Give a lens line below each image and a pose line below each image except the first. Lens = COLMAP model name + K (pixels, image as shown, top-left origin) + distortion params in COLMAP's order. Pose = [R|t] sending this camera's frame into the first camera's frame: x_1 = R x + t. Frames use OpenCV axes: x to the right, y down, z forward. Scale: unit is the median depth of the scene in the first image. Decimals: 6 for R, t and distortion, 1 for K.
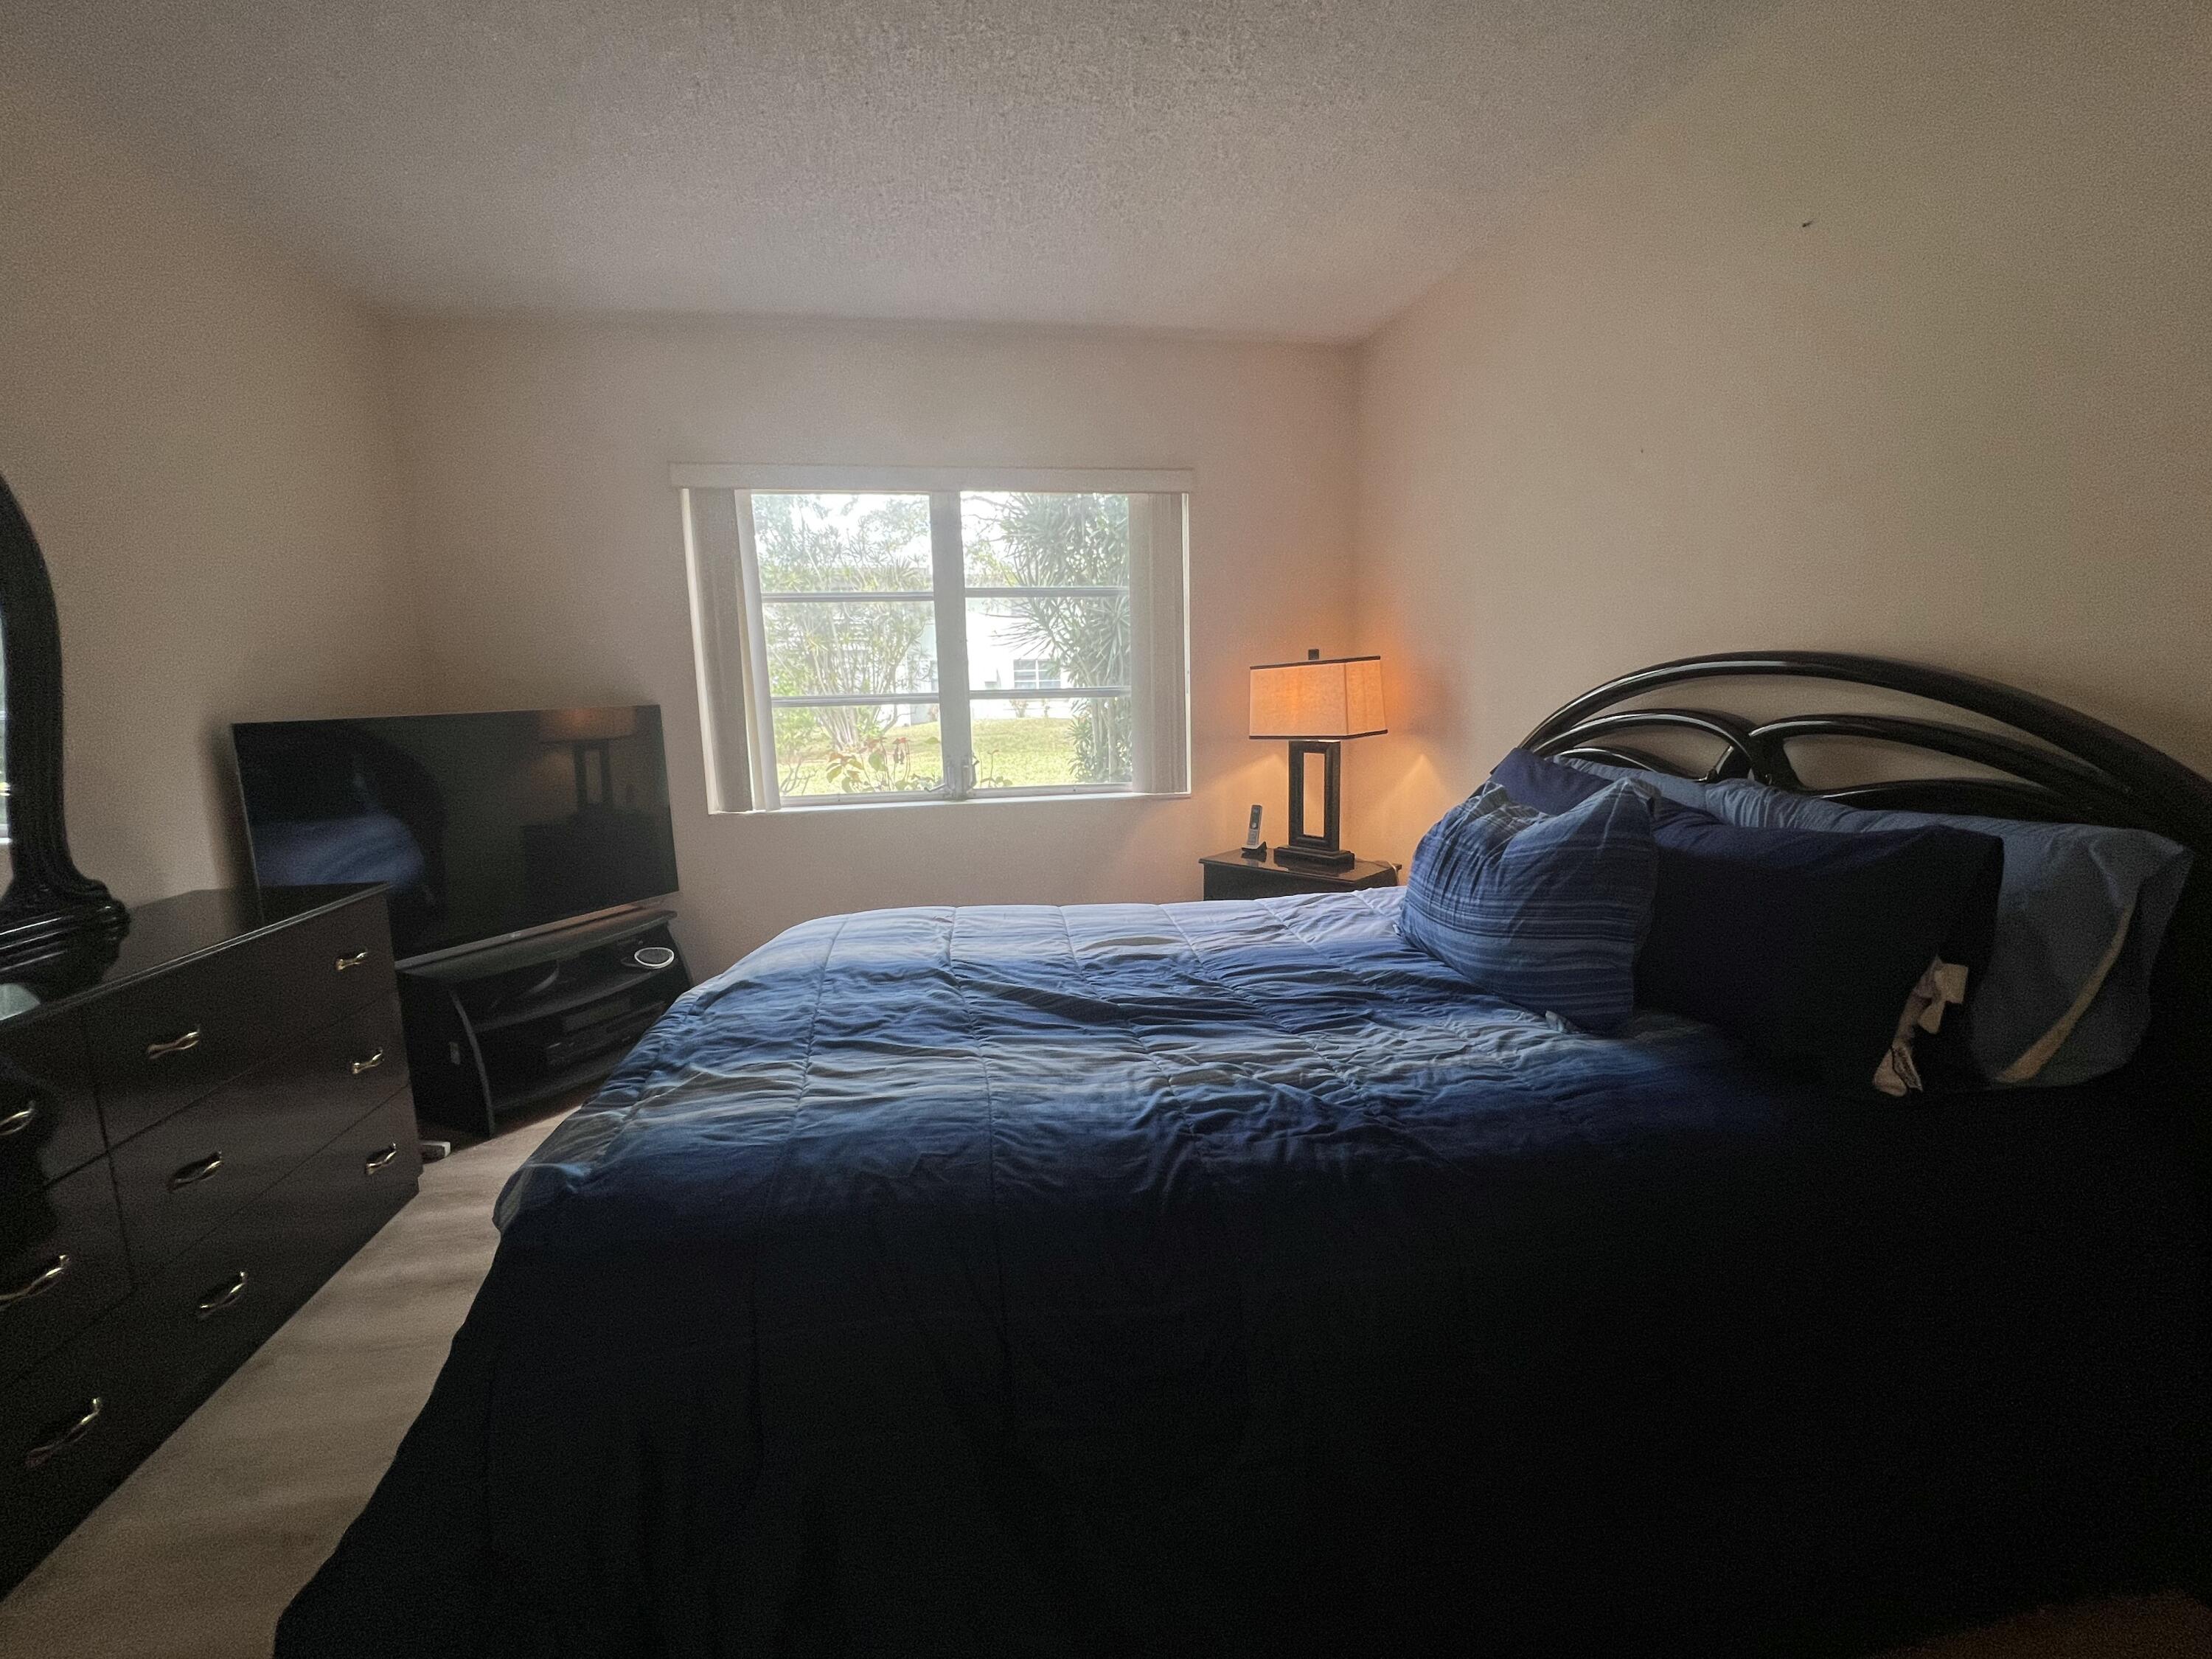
lens RADIAL K [[945.2, 0, 1106.0], [0, 945.2, 829.5], [0, 0, 1]] dist [-0.001105, -0.000303]
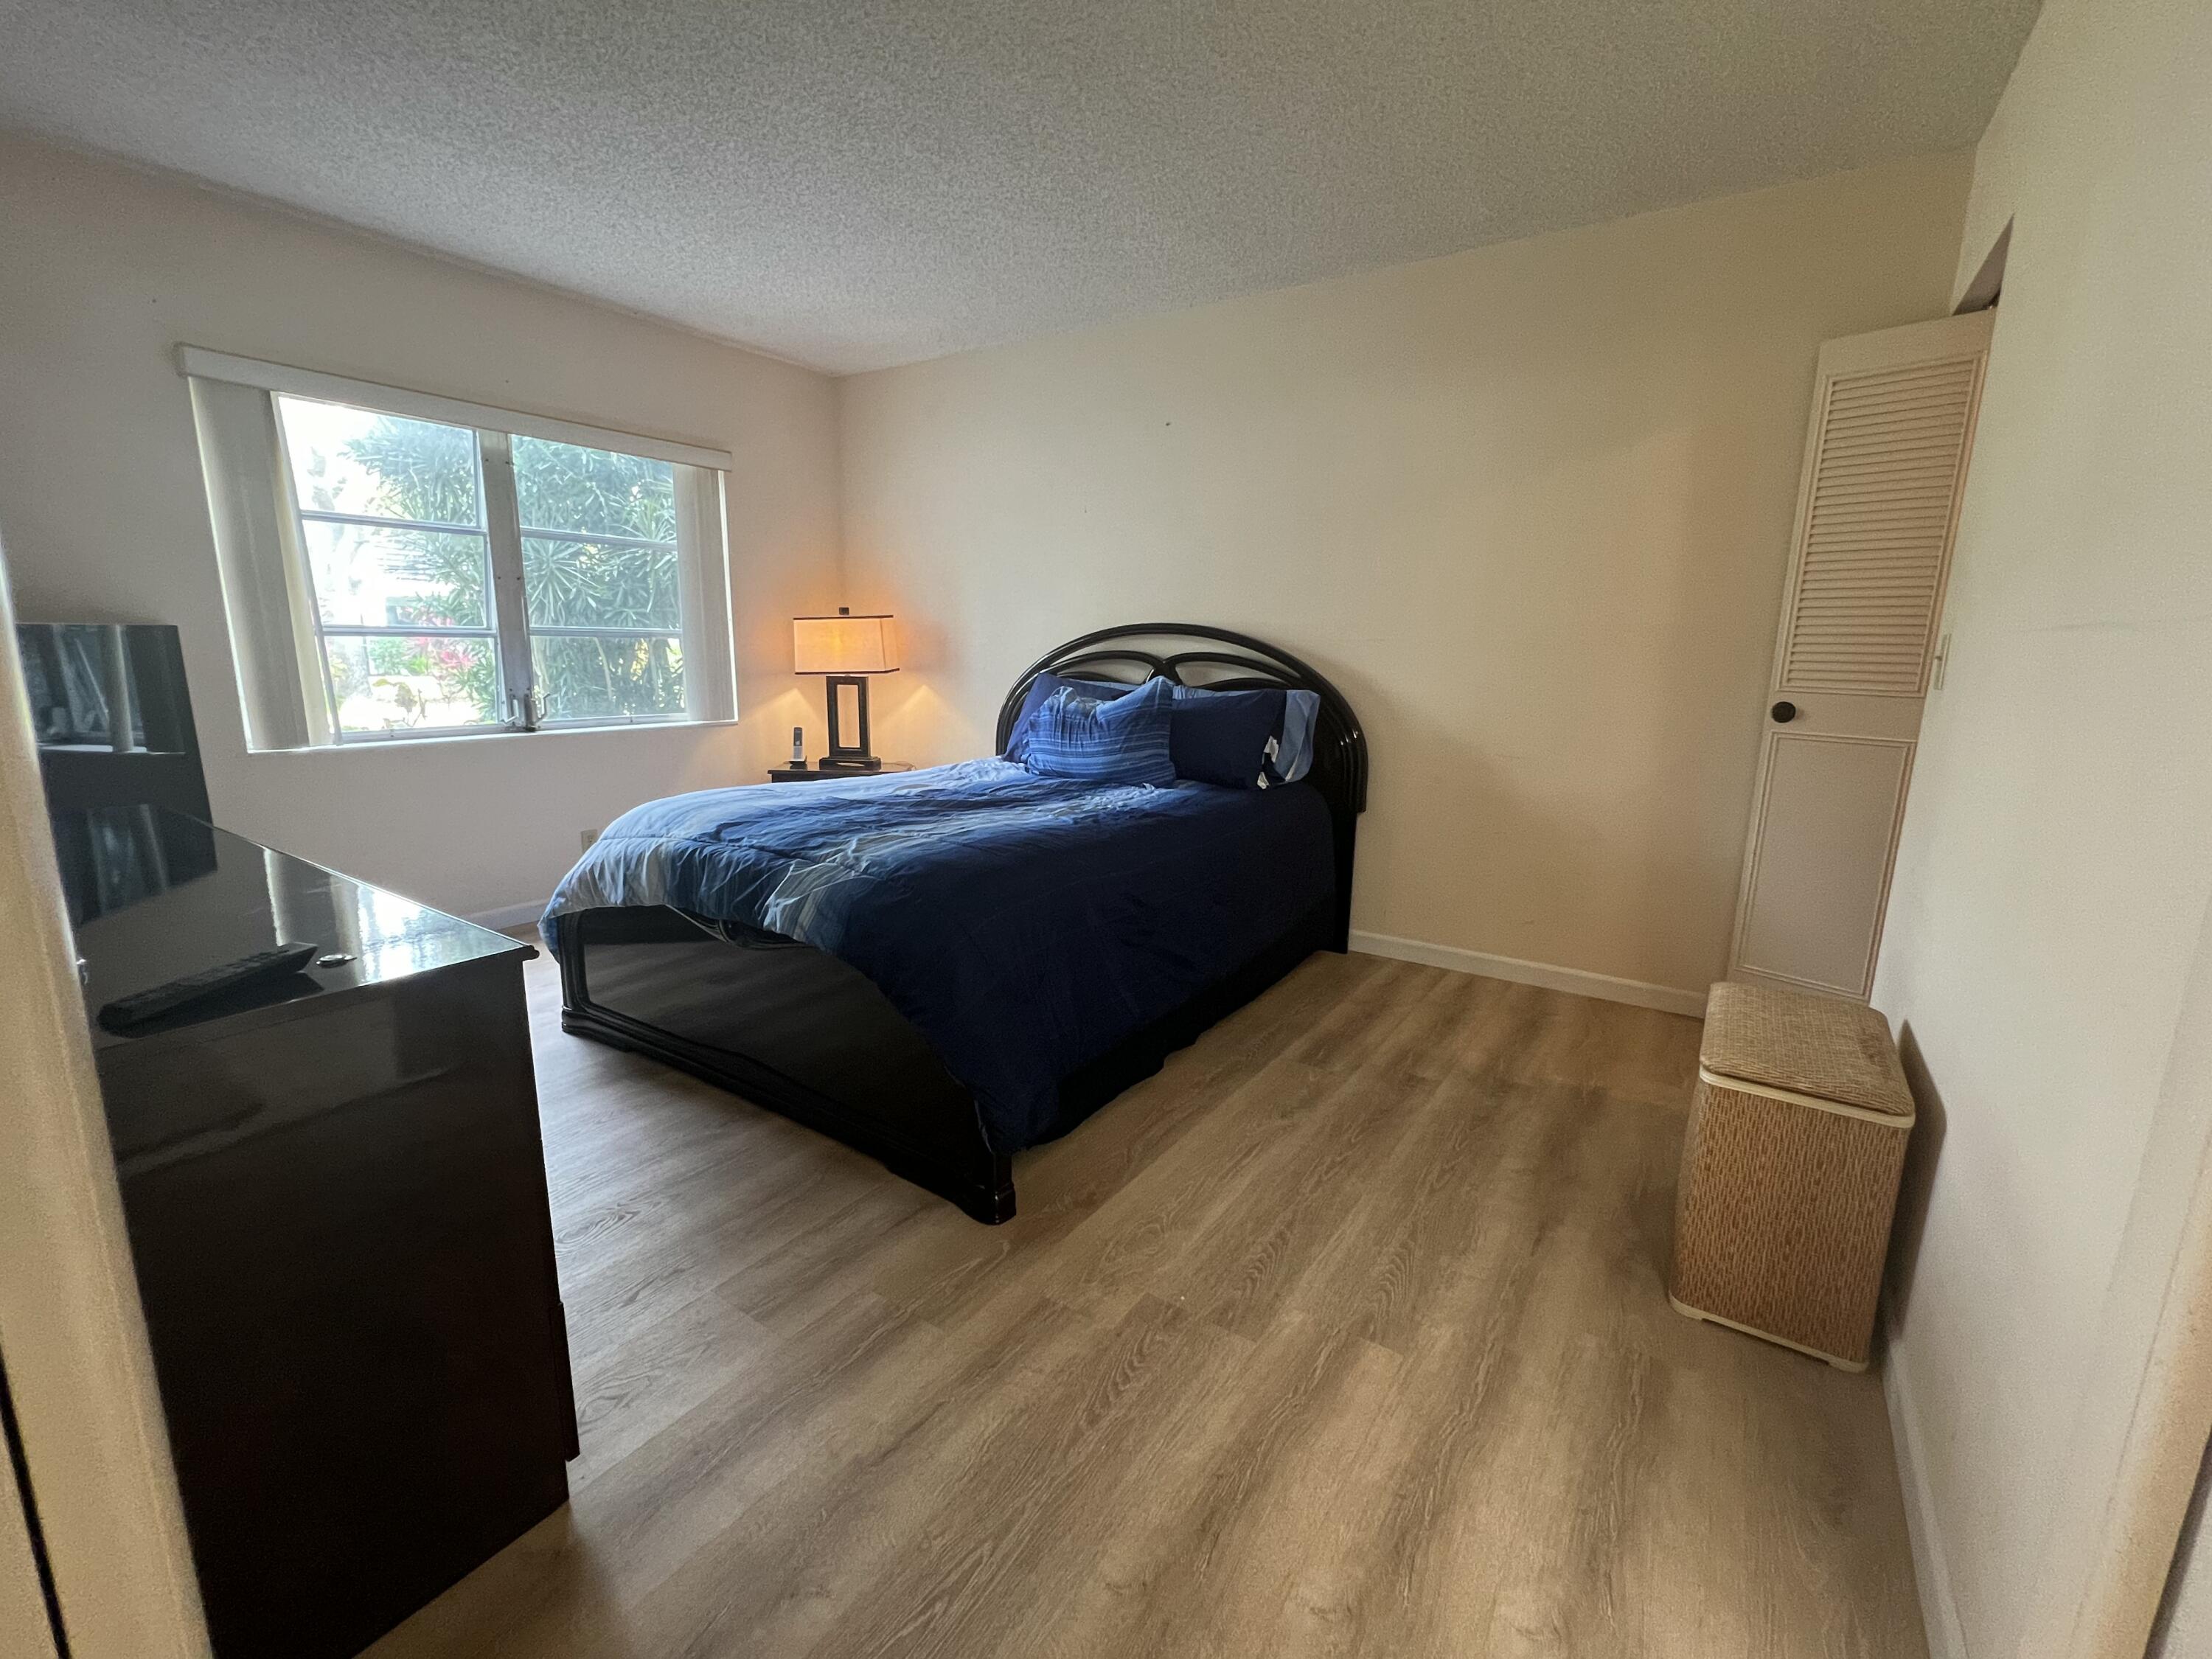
lens RADIAL K [[945.2, 0, 1106.0], [0, 945.2, 829.5], [0, 0, 1]] dist [-0.001105, -0.000303]
pose [[0.690300, -0.106998, 0.715568, -0.516899], [0.083712, 0.994174, 0.067901, 0.063786], [-0.718664, 0.013030, 0.695236, -0.199481]]
